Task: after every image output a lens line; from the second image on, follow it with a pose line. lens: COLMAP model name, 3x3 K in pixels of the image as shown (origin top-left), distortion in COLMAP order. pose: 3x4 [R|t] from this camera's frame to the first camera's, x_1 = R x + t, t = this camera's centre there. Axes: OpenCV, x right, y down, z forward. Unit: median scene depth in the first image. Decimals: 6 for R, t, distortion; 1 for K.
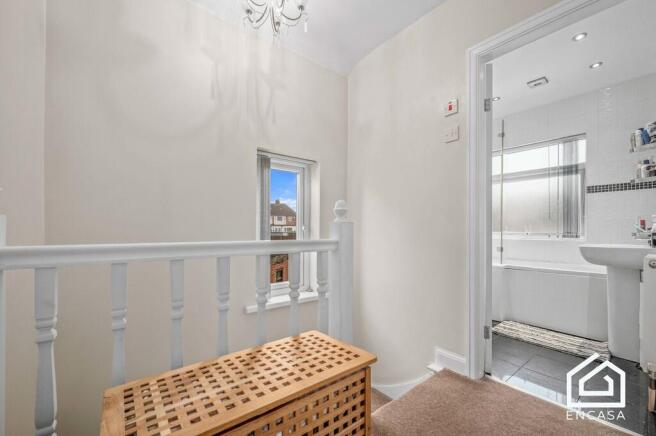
lens RADIAL K [[259.6, 0, 330.3], [0, 259.6, 219.4], [0, 0, 1]] dist [-0.000787, 0.000162]
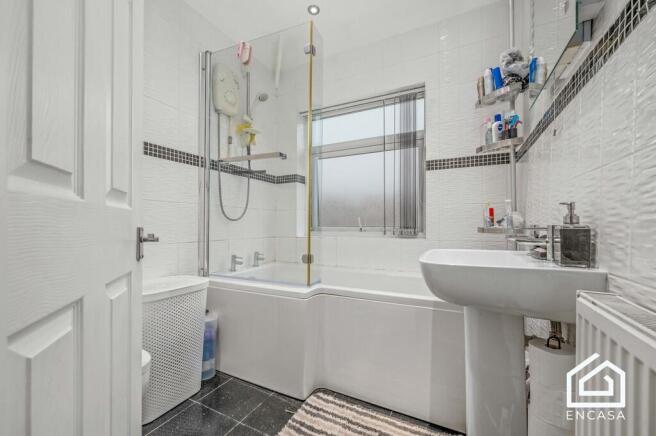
lens RADIAL K [[259.6, 0, 327.4], [0, 259.6, 221.4], [0, 0, 1]] dist [-0.000787, 0.000162]
pose [[0.905153, -0.004604, 0.425060, 0.468359], [0.000088, 0.999943, 0.010644, 0.024601], [-0.425085, -0.009597, 0.905103, 0.497248]]
